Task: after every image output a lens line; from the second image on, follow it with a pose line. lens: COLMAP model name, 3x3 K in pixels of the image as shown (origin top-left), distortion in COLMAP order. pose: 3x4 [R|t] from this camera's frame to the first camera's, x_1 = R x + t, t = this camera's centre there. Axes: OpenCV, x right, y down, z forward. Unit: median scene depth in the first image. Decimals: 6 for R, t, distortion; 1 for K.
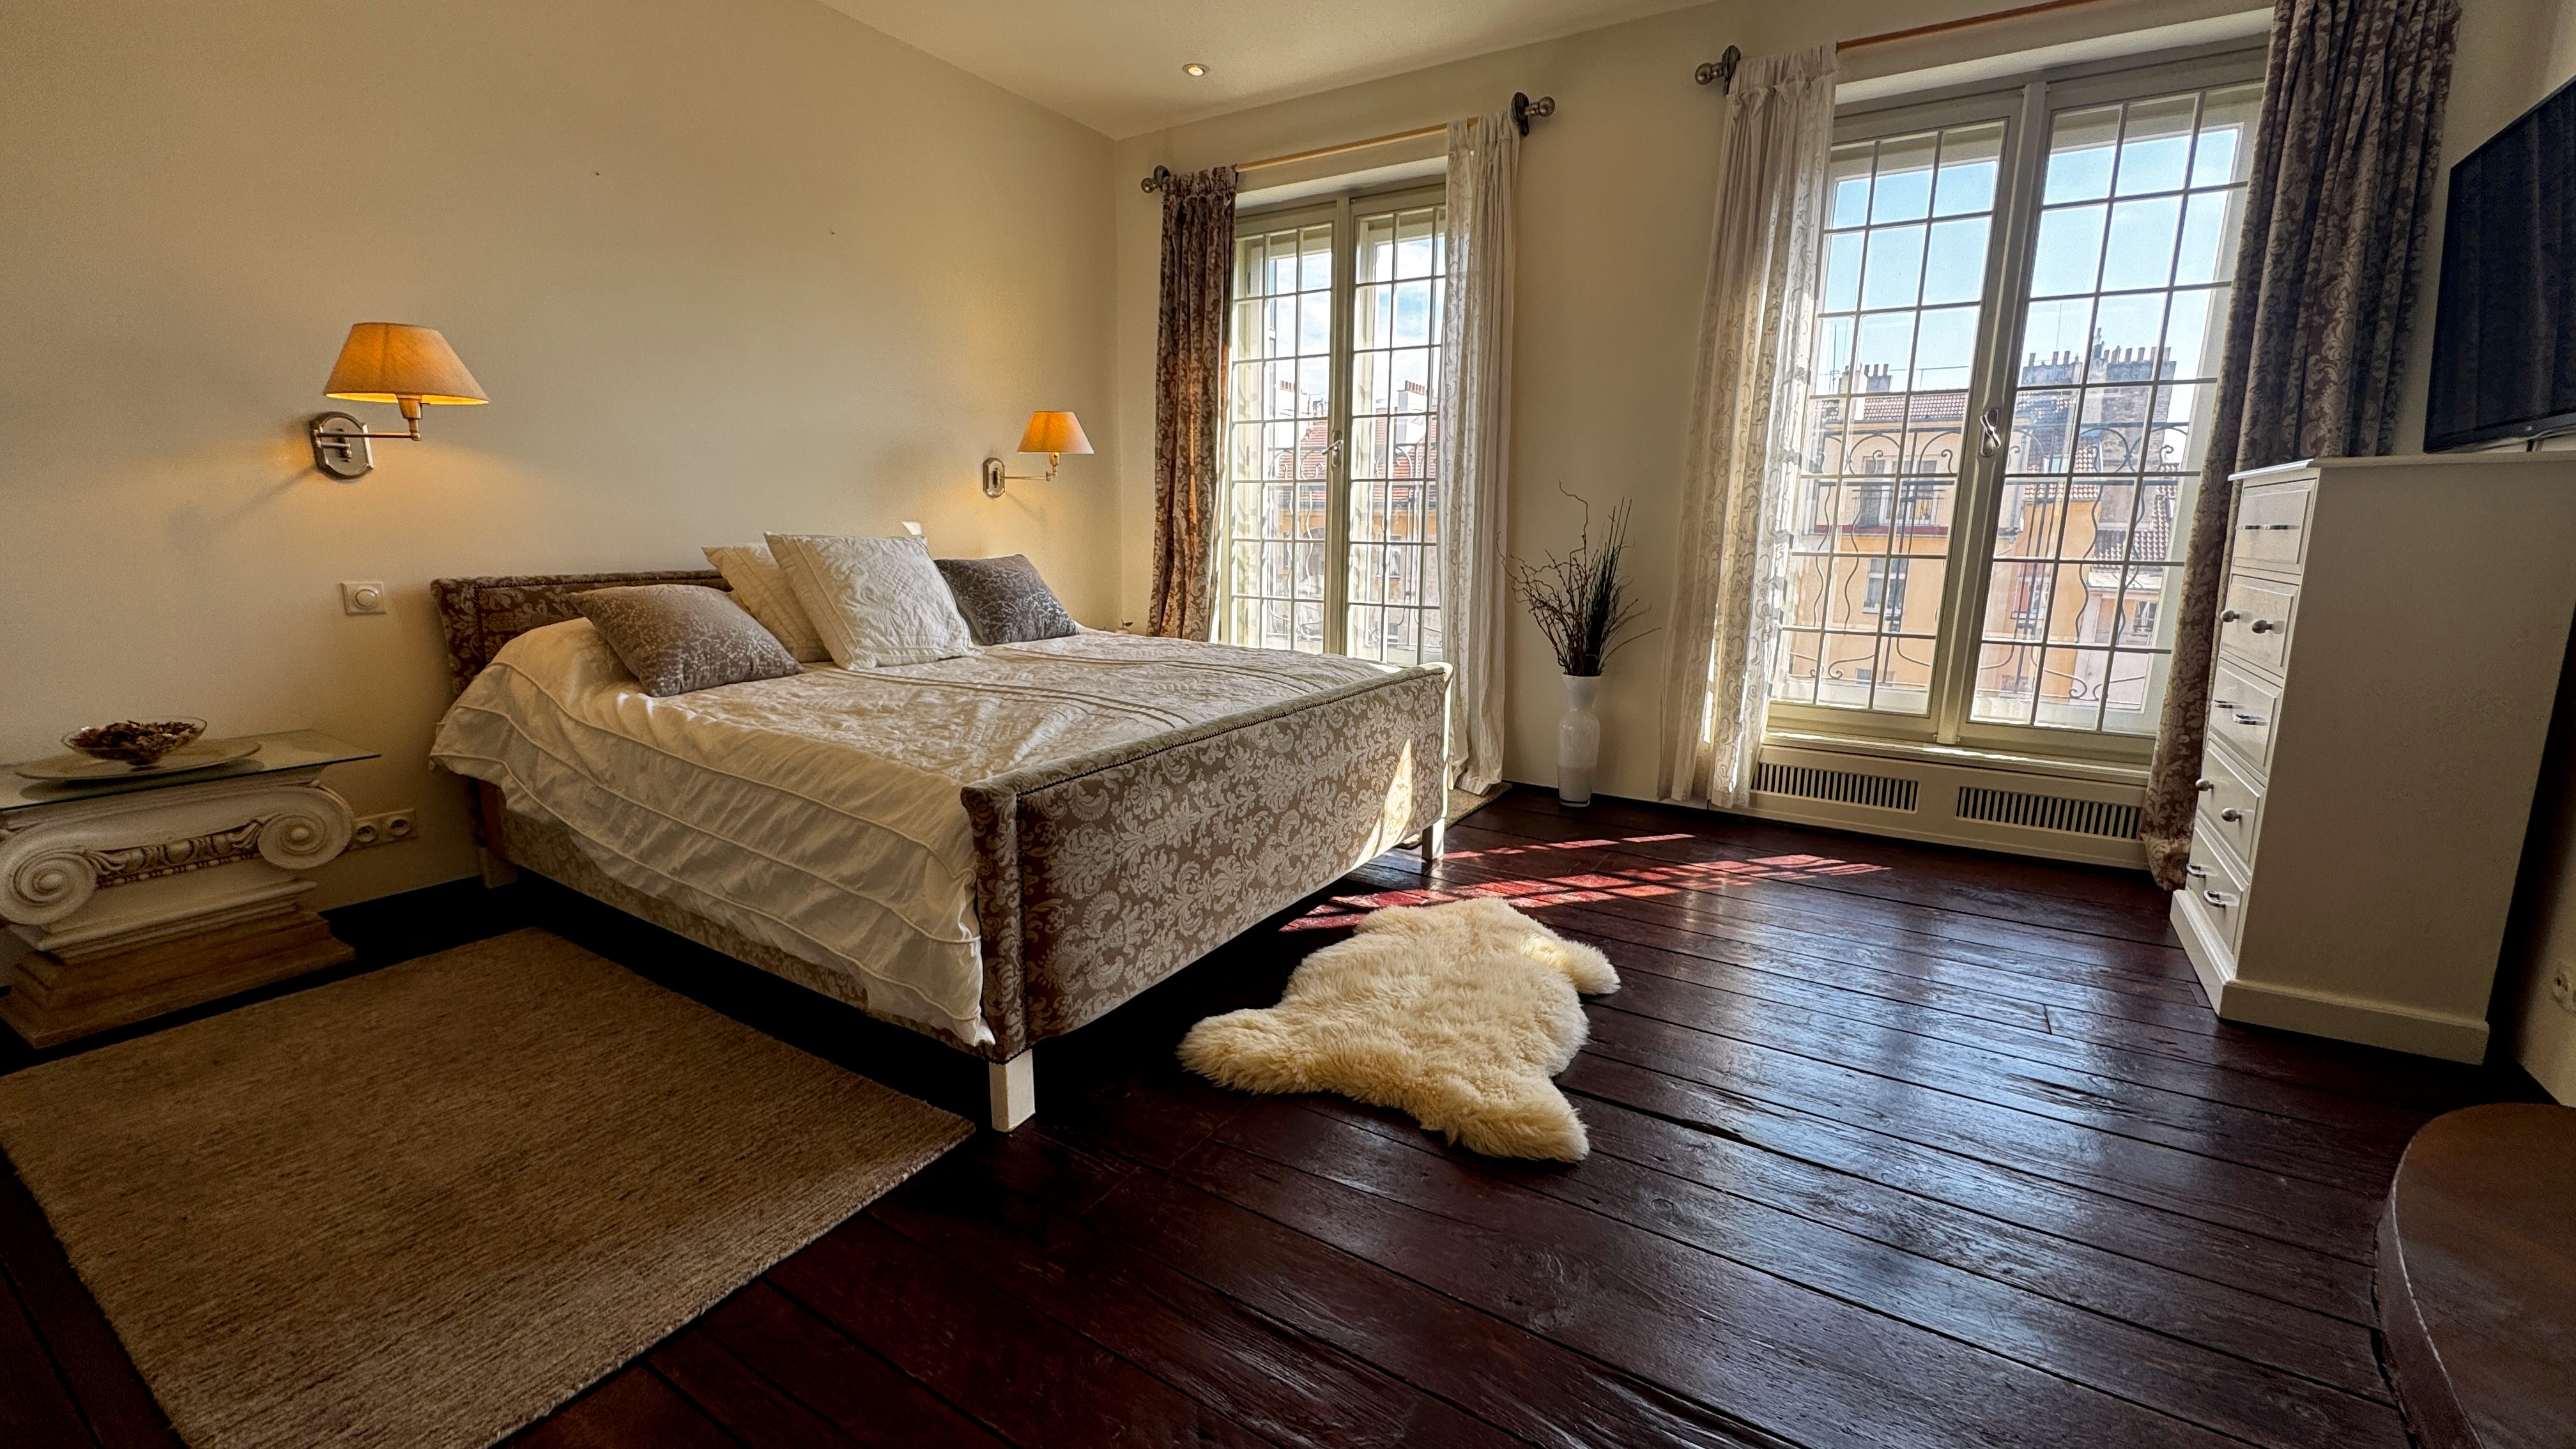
lens RADIAL K [[1032.1, 0, 1278.9], [0, 1032.1, 719.9], [0, 0, 1]] dist [-0.002335, 0.000552]
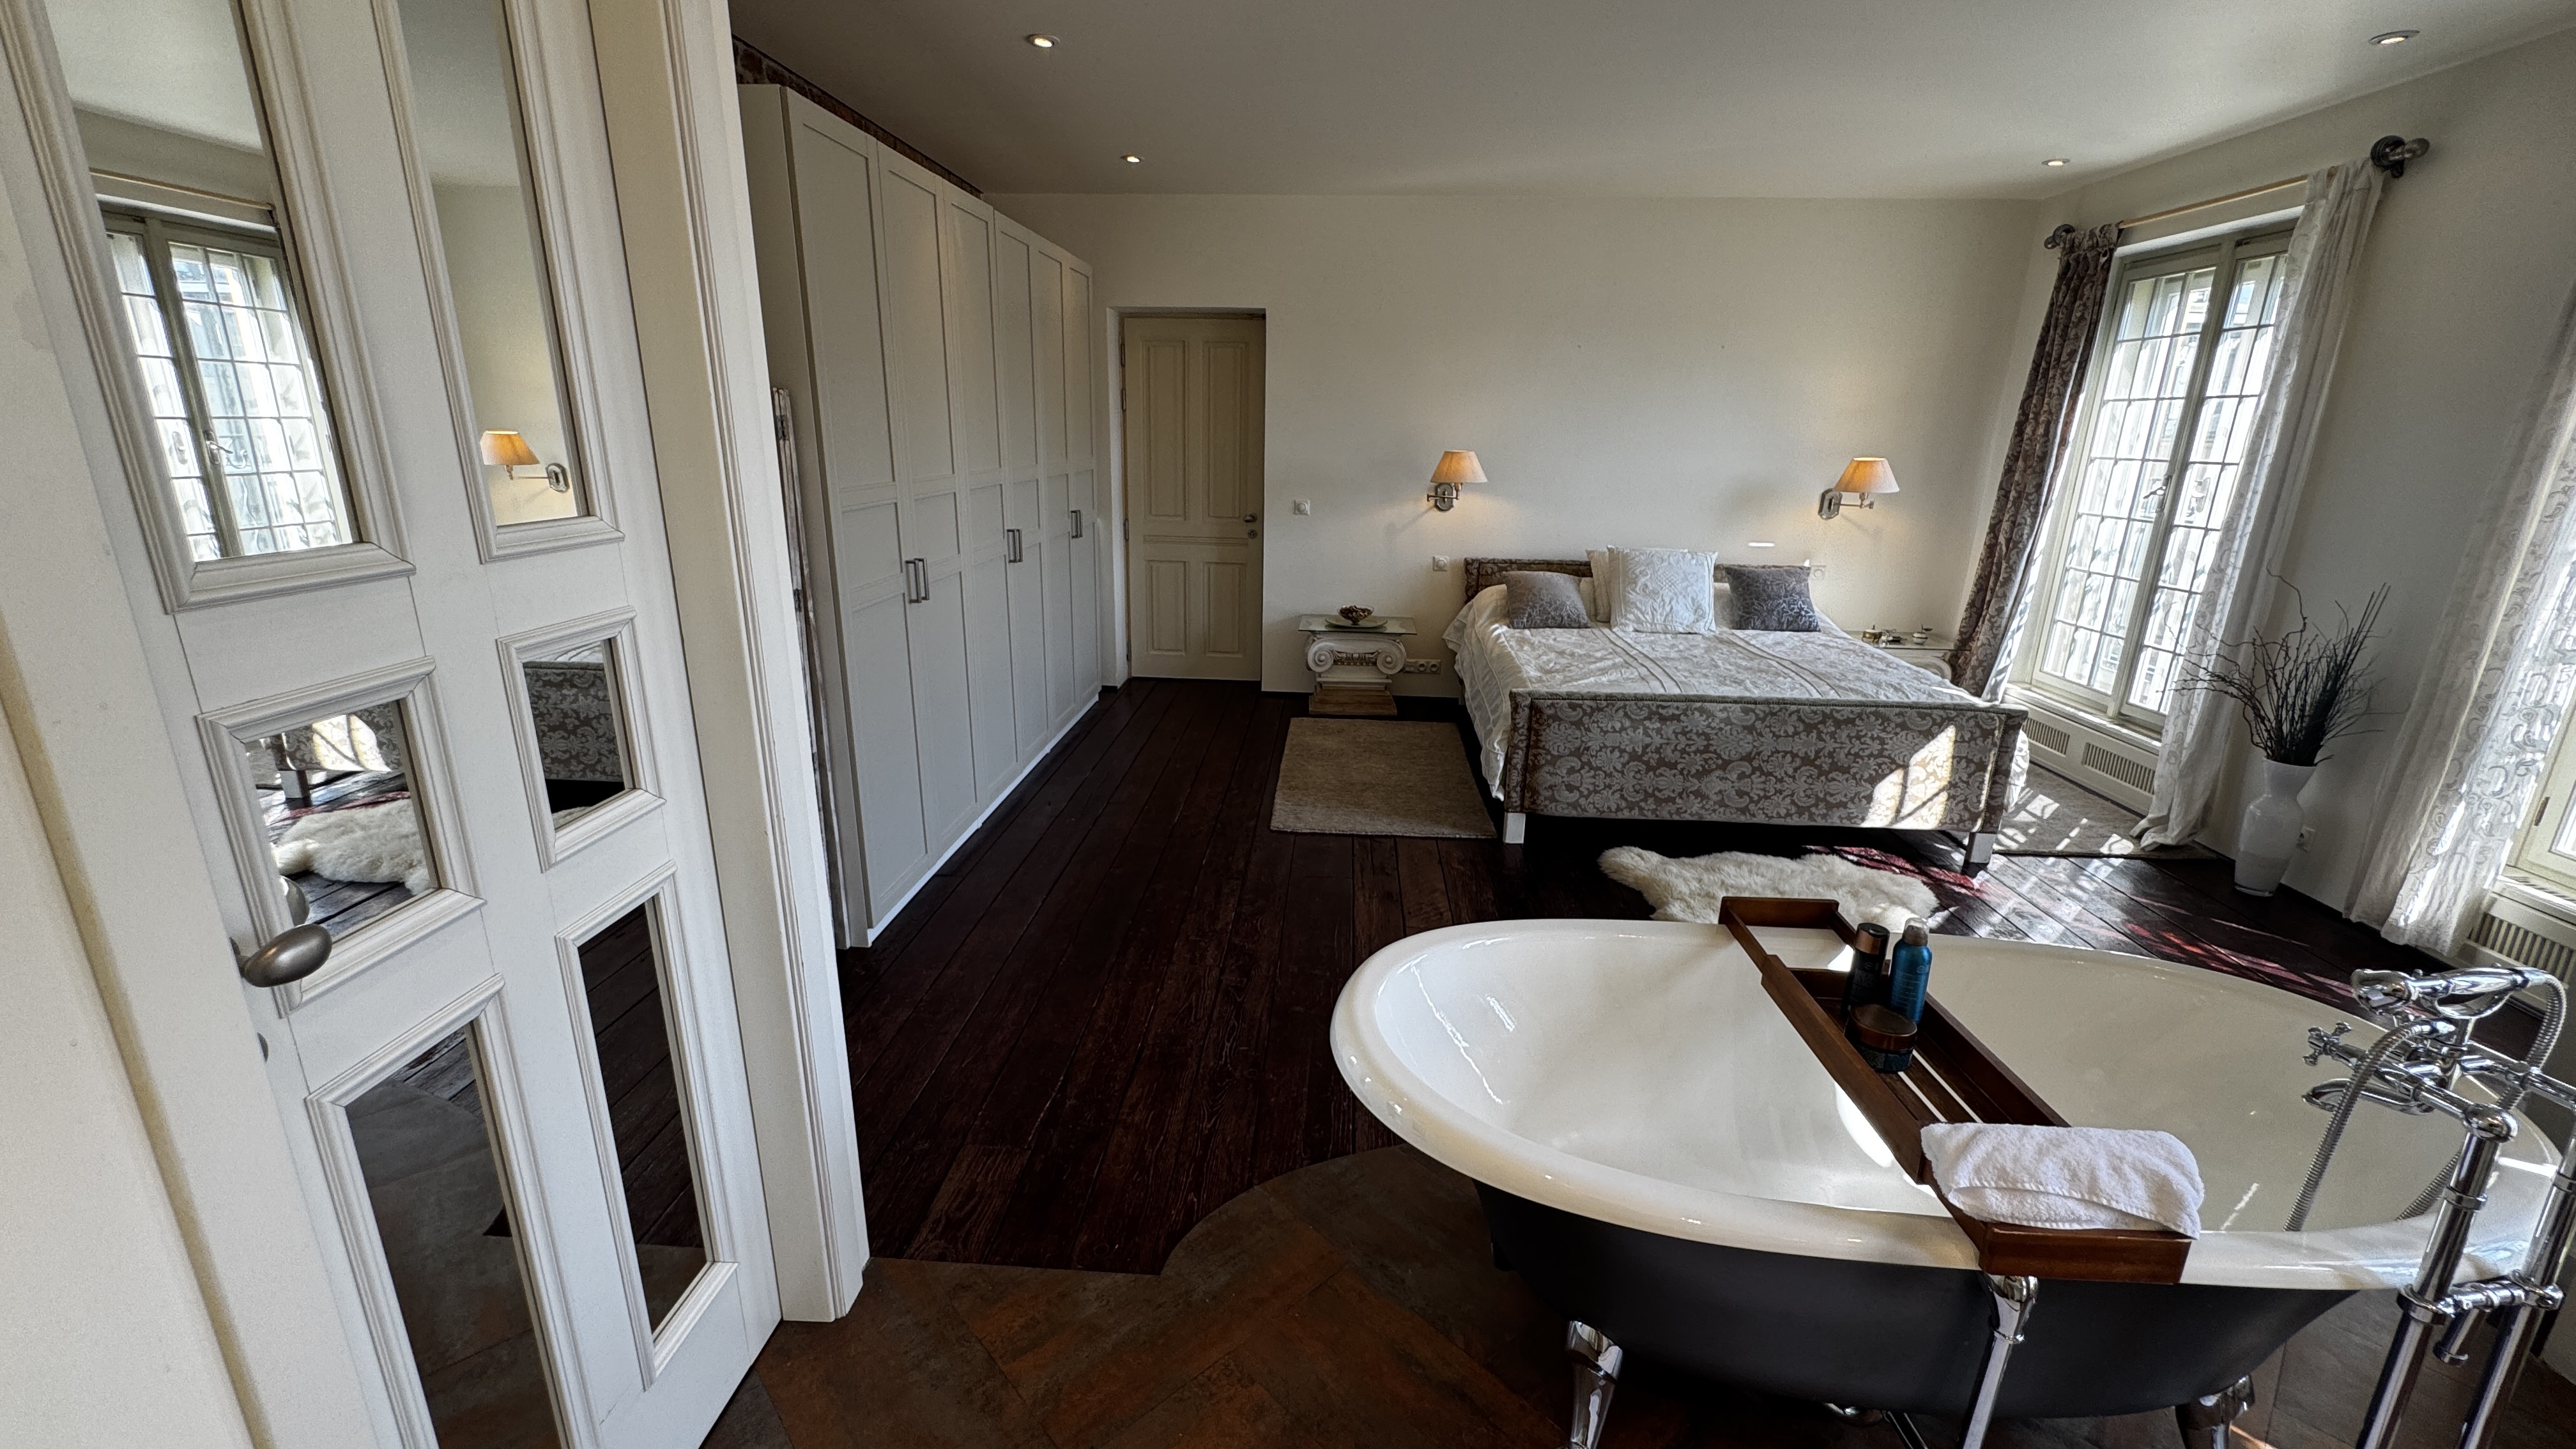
lens RADIAL K [[1032.1, 0, 1290.3], [0, 1032.1, 721.8], [0, 0, 1]] dist [-0.002335, 0.000552]
pose [[0.482619, 0.239574, -0.842427, 0.906000], [-0.177050, 0.968690, 0.174051, -0.115063], [0.857748, 0.065152, 0.509925, -0.391740]]
